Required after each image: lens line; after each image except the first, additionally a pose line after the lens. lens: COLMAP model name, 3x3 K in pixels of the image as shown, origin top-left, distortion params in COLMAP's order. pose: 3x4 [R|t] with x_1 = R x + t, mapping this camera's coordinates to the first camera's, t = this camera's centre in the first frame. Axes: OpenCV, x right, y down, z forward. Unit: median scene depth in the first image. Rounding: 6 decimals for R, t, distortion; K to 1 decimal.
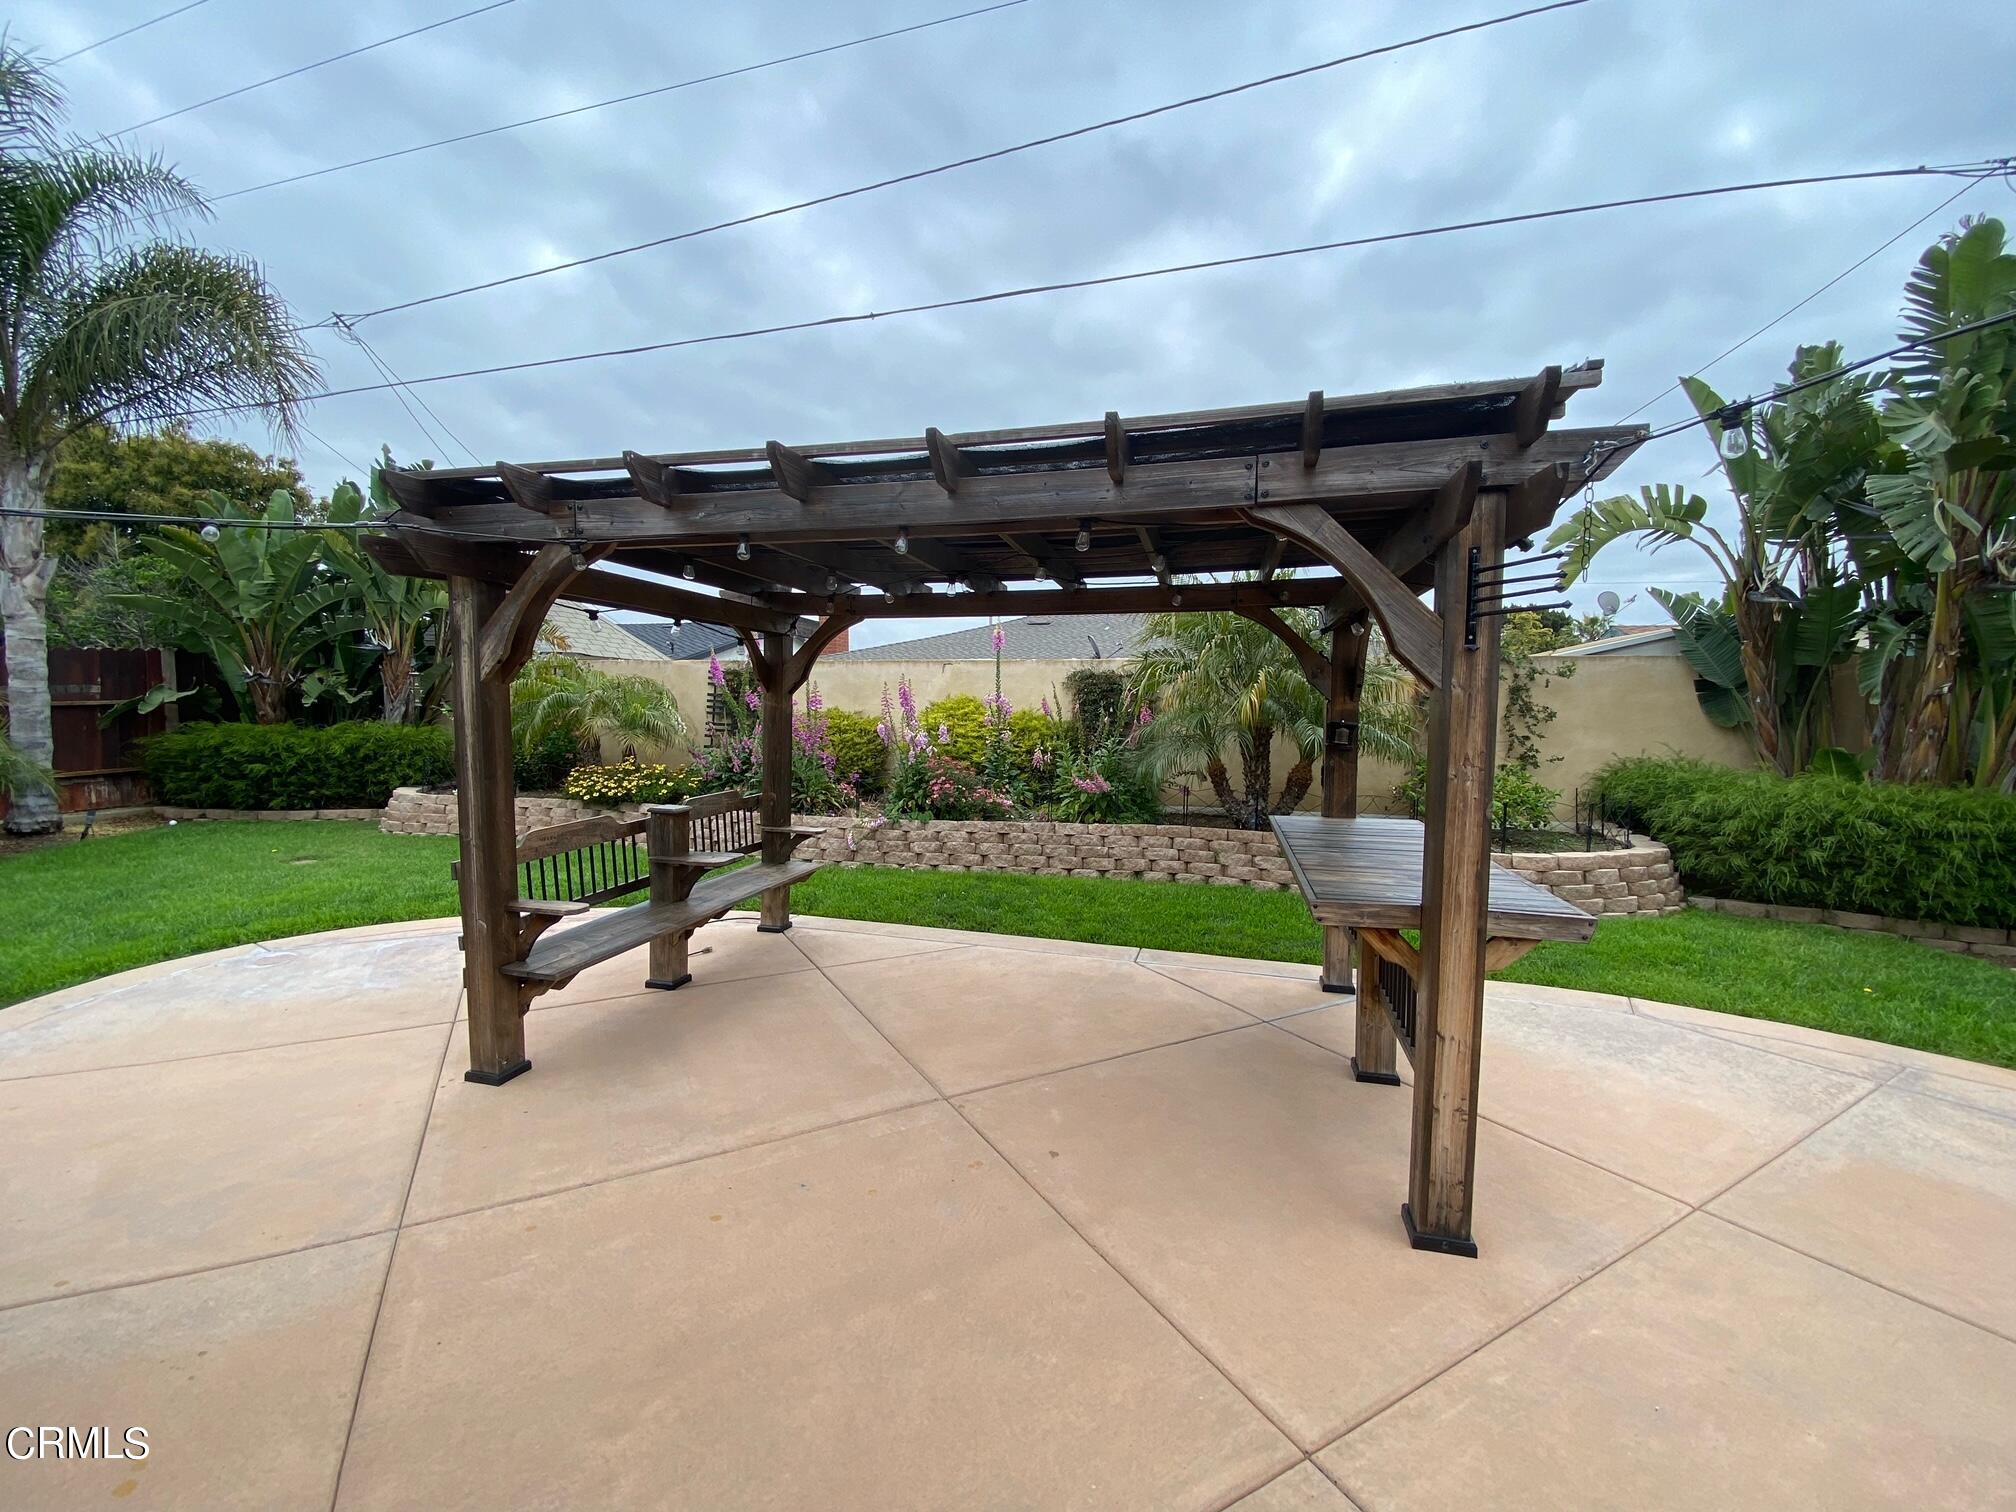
lens RADIAL K [[811.9, 0, 1008.0], [0, 811.9, 756.0], [0, 0, 1]] dist [0.010769, -0.016624]
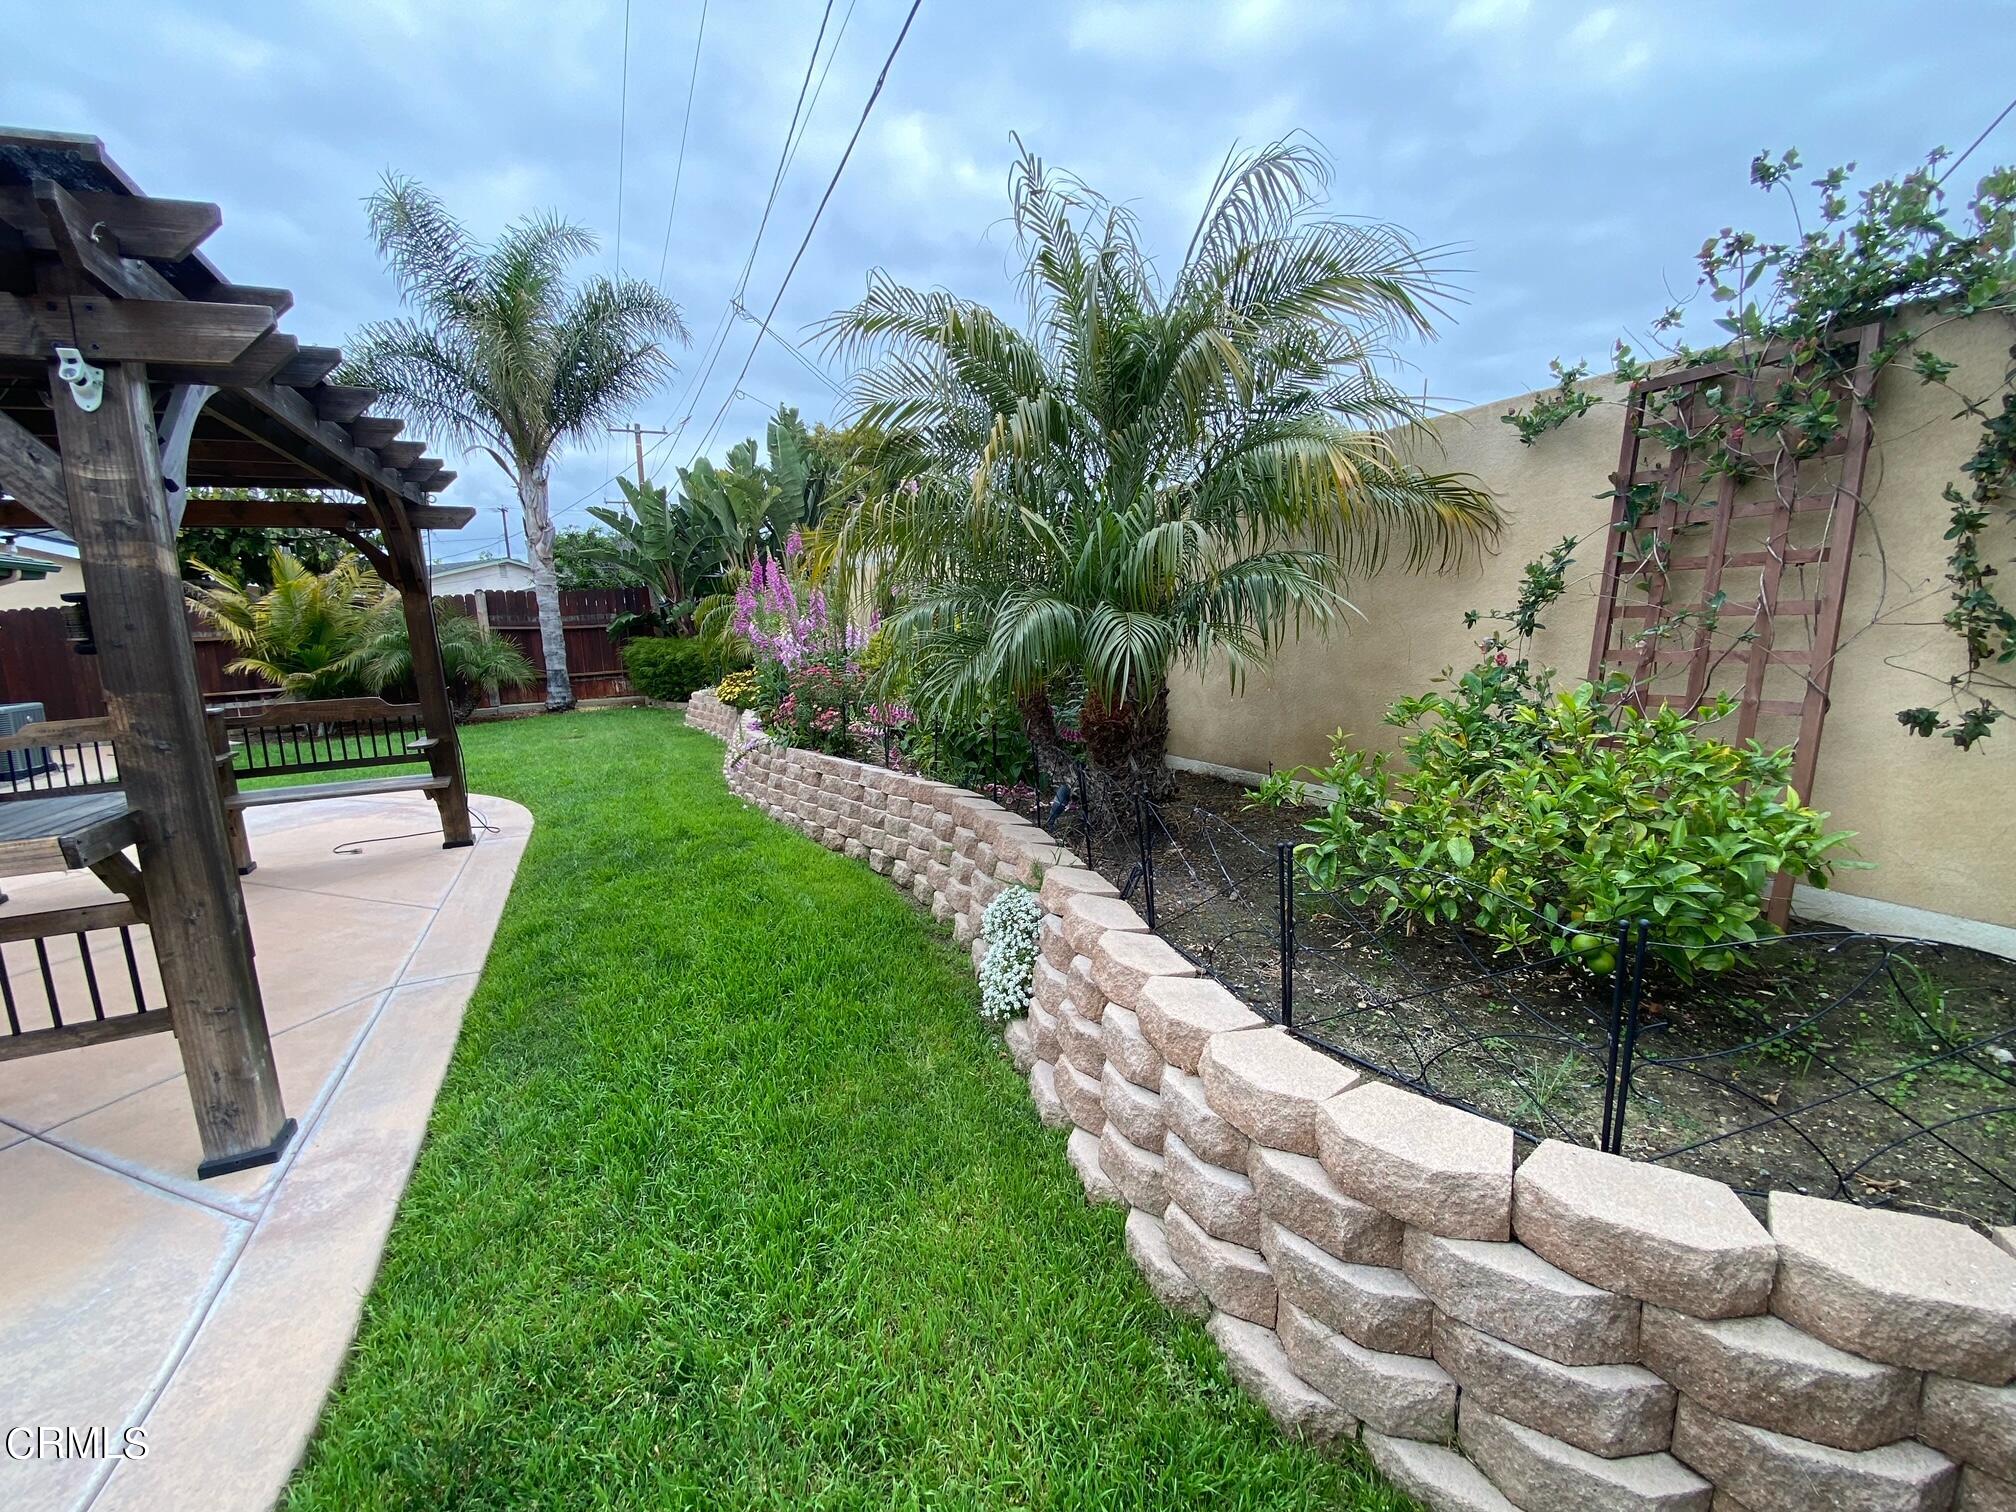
lens RADIAL K [[809.2, 0, 982.7], [0, 809.2, 767.4], [0, 0, 1]] dist [0.000368, -0.013738]
pose [[0.665970, 0.100582, -0.739167, 0.649920], [-0.009624, 0.991944, 0.126307, -0.000401], [0.745917, -0.077003, 0.661573, 0.656556]]
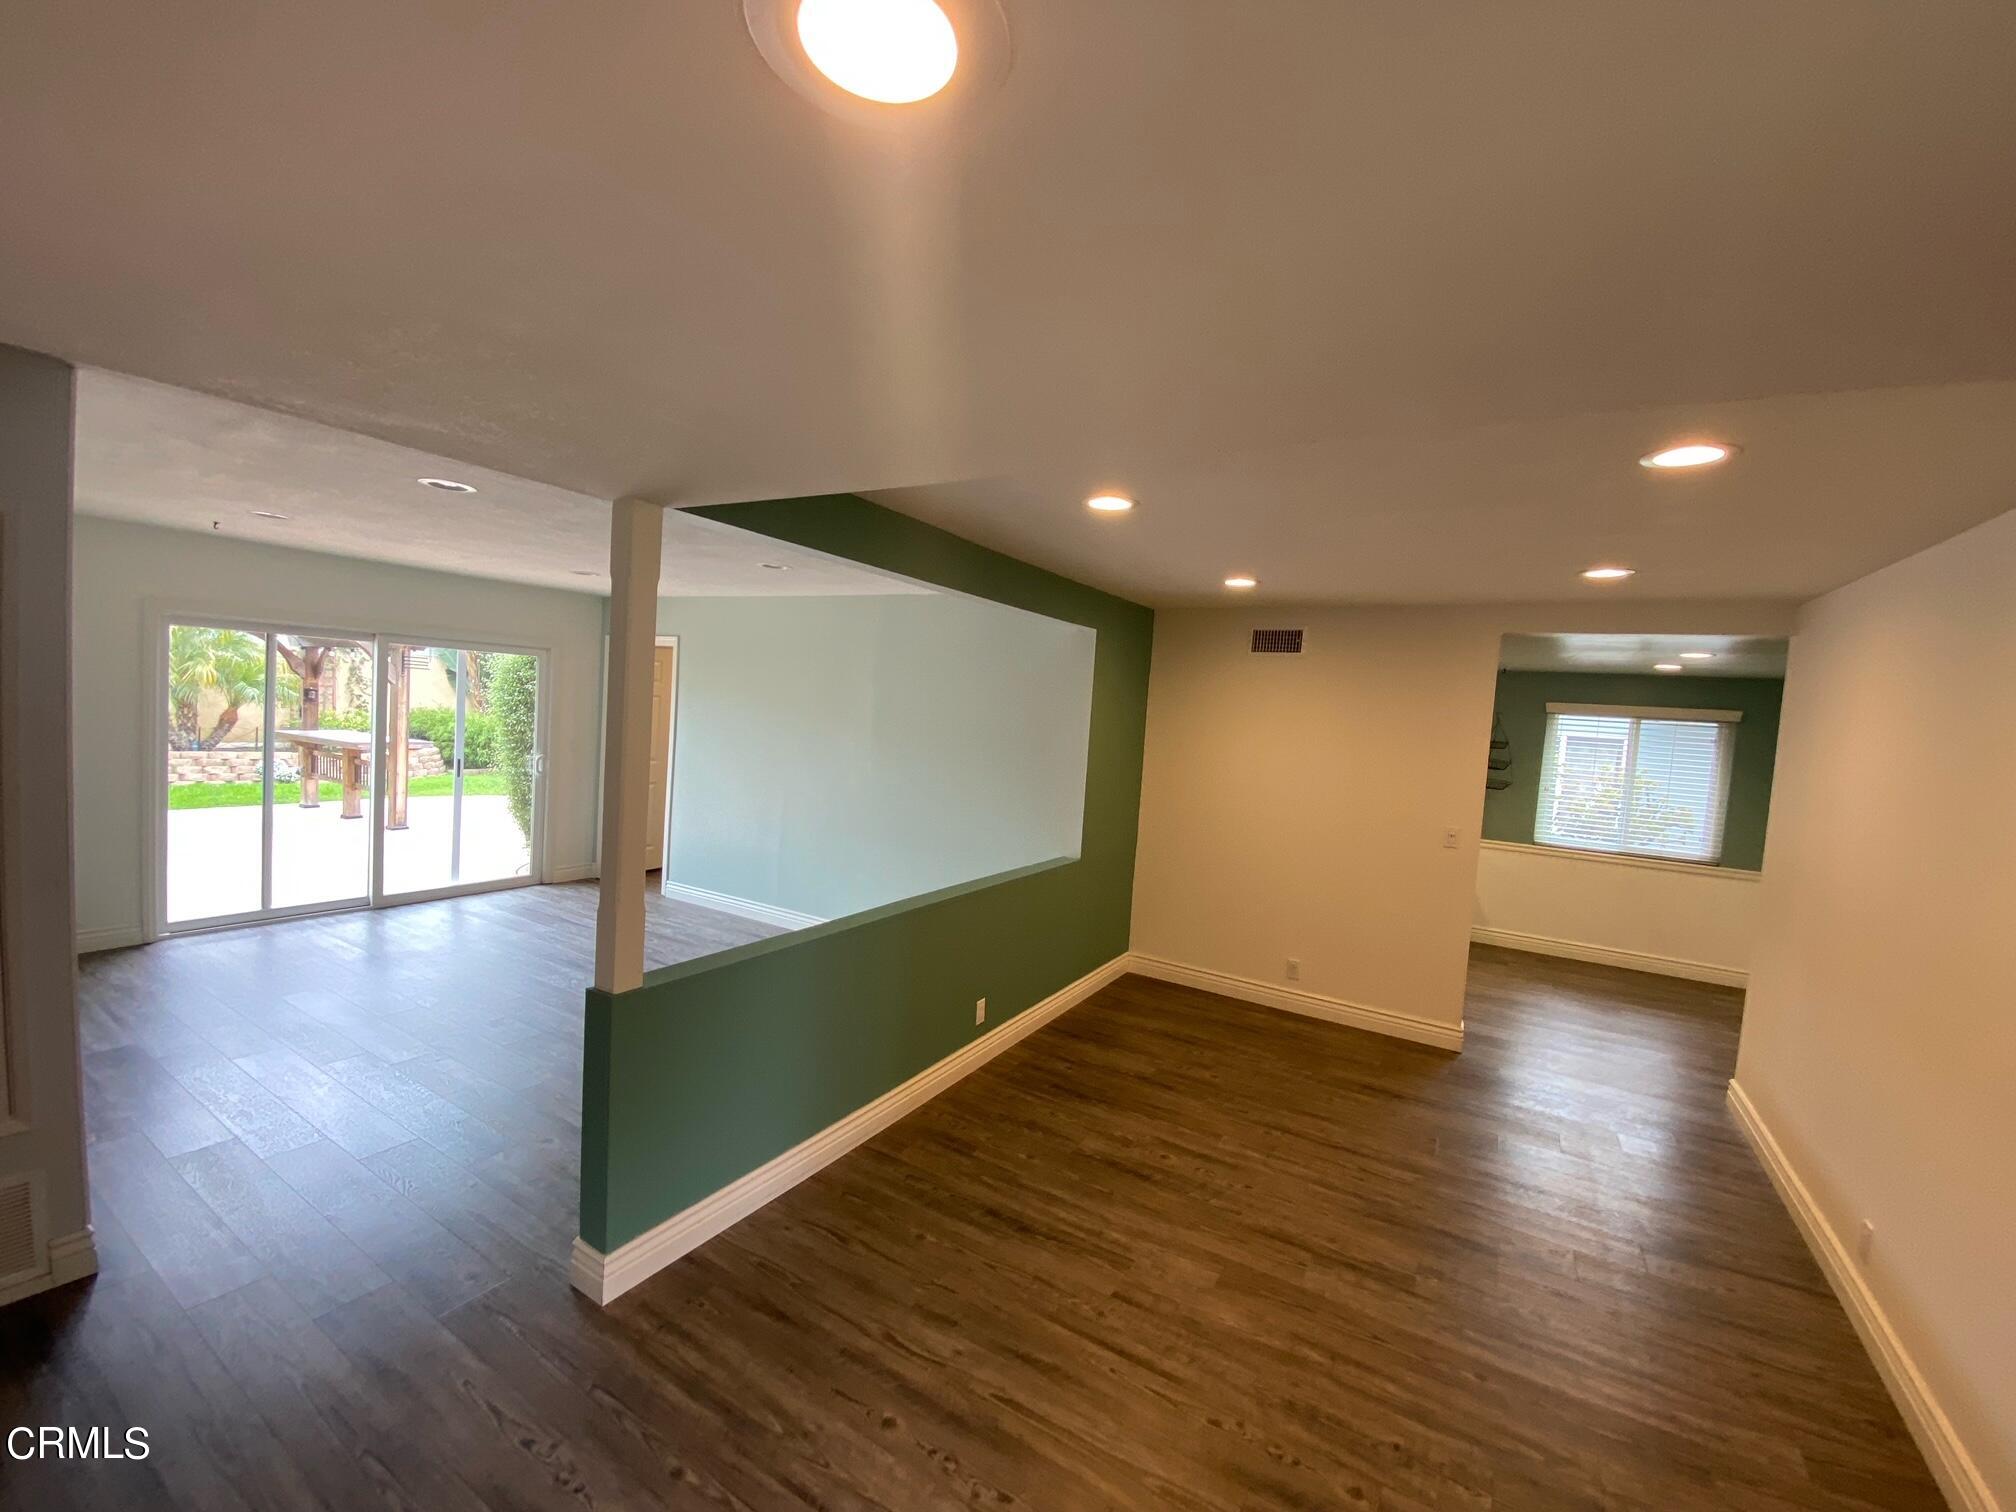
lens RADIAL K [[809.2, 0, 982.7], [0, 809.2, 767.4], [0, 0, 1]] dist [0.000368, -0.013738]
pose [[0.270073, -0.061467, 0.960876, -0.782116], [-0.003191, 0.997898, 0.064732, 0.017081], [-0.962834, -0.020549, 0.269309, -0.886245]]
